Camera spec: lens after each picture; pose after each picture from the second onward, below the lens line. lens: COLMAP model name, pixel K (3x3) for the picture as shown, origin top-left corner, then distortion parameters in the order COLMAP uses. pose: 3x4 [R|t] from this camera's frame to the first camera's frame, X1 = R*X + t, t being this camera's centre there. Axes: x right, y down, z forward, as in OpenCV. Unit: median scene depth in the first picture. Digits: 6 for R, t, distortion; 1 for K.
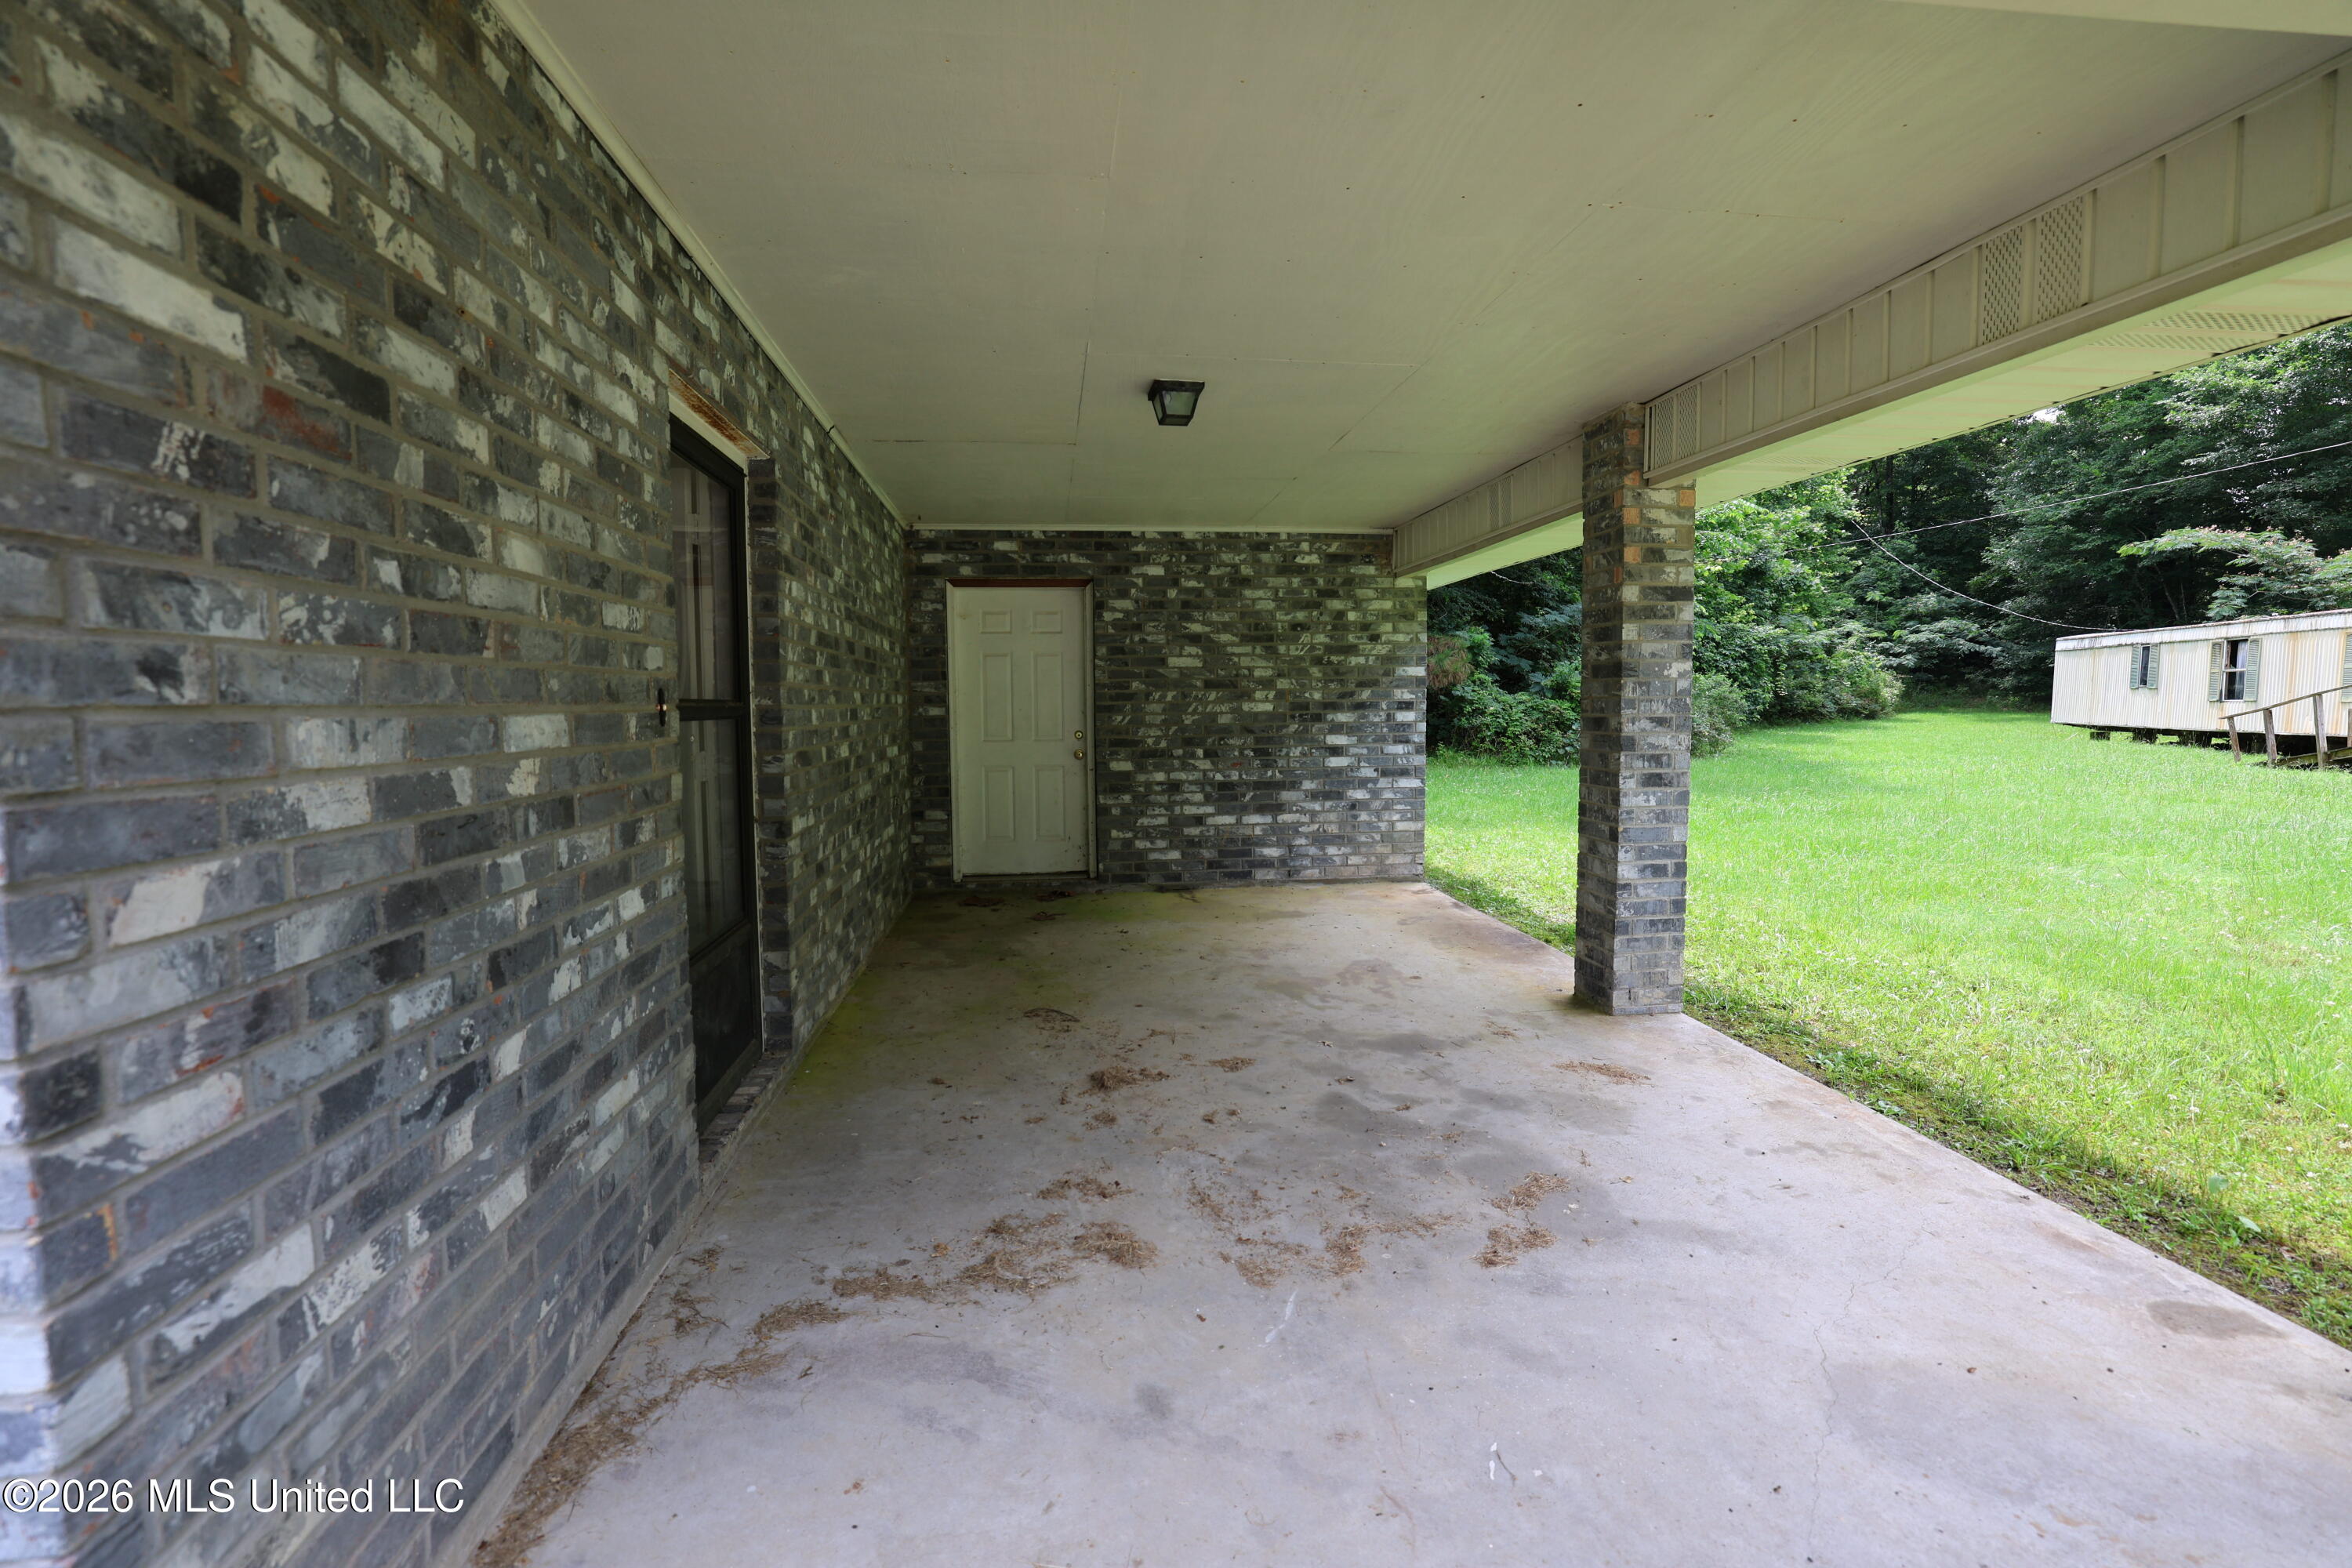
lens RADIAL K [[1022.2, 0, 1179.1], [0, 1022.2, 775.6], [0, 0, 1]] dist [-0.039873, 0.014049]
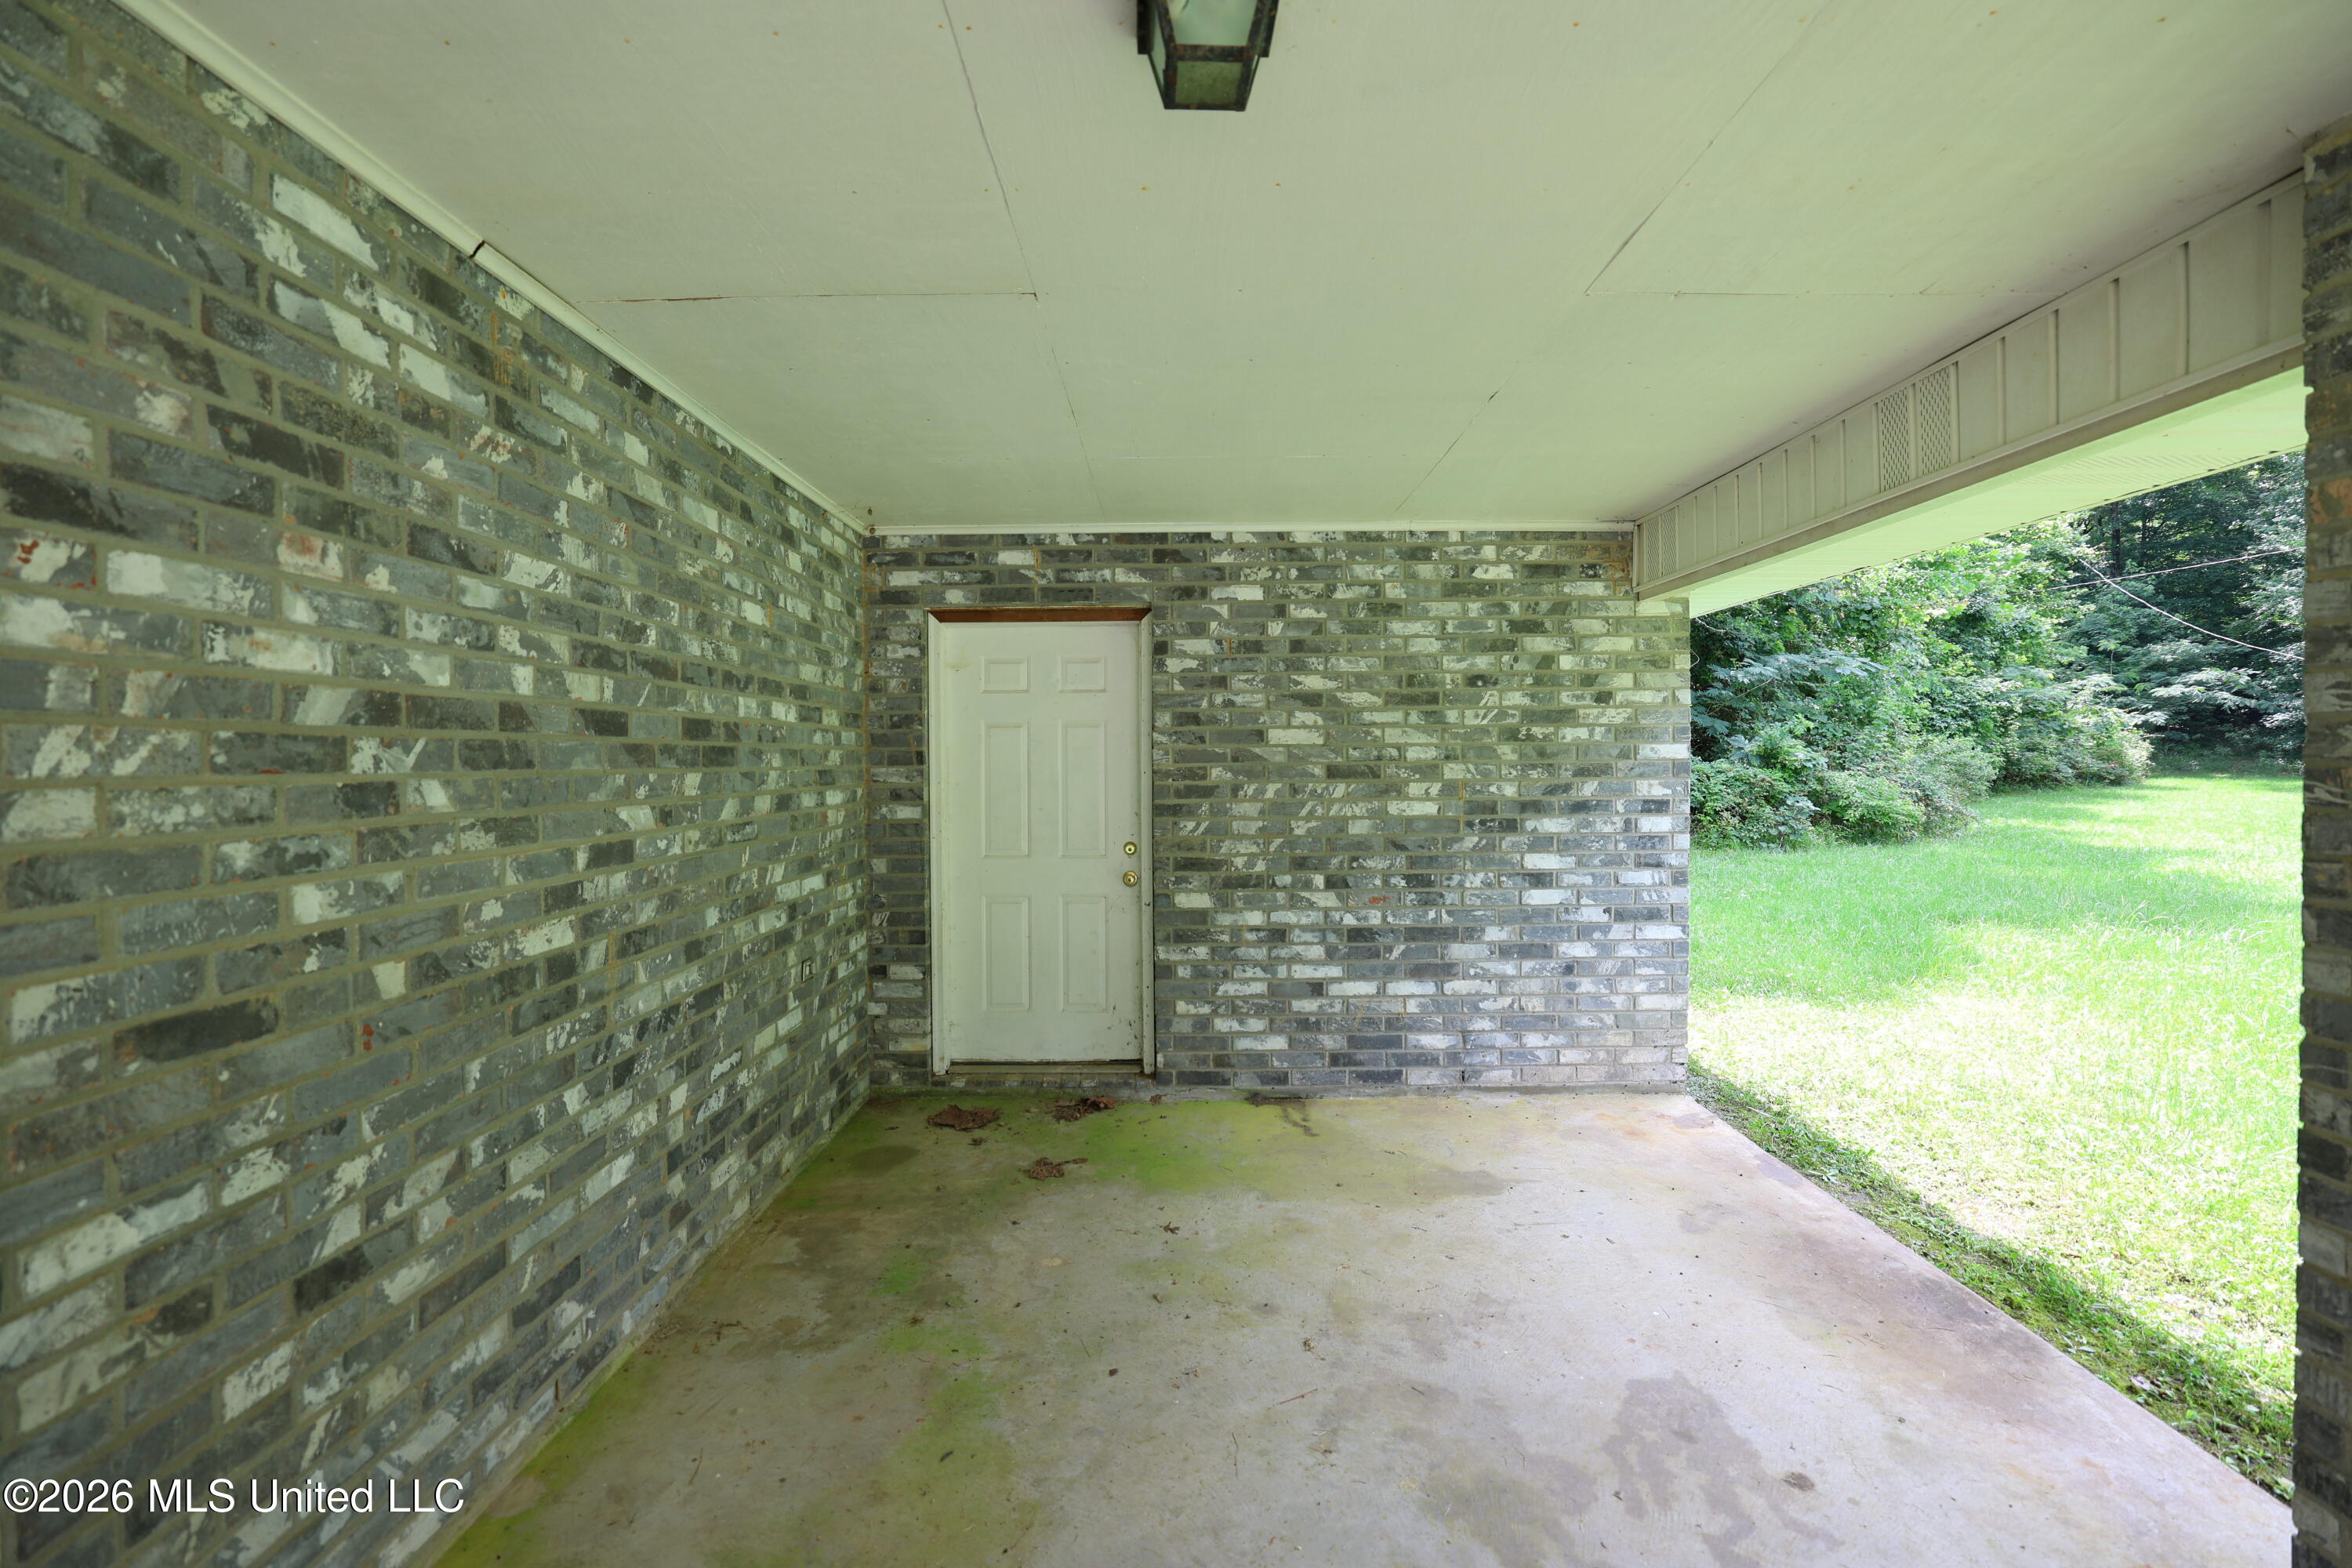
lens RADIAL K [[1022.2, 0, 1187.6], [0, 1022.2, 775.4], [0, 0, 1]] dist [-0.039873, 0.014049]
pose [[0.992259, 0.005056, -0.124083, 0.017814], [-0.012062, 0.998370, -0.055779, -0.050676], [0.123599, 0.056844, 0.990703, 0.364401]]
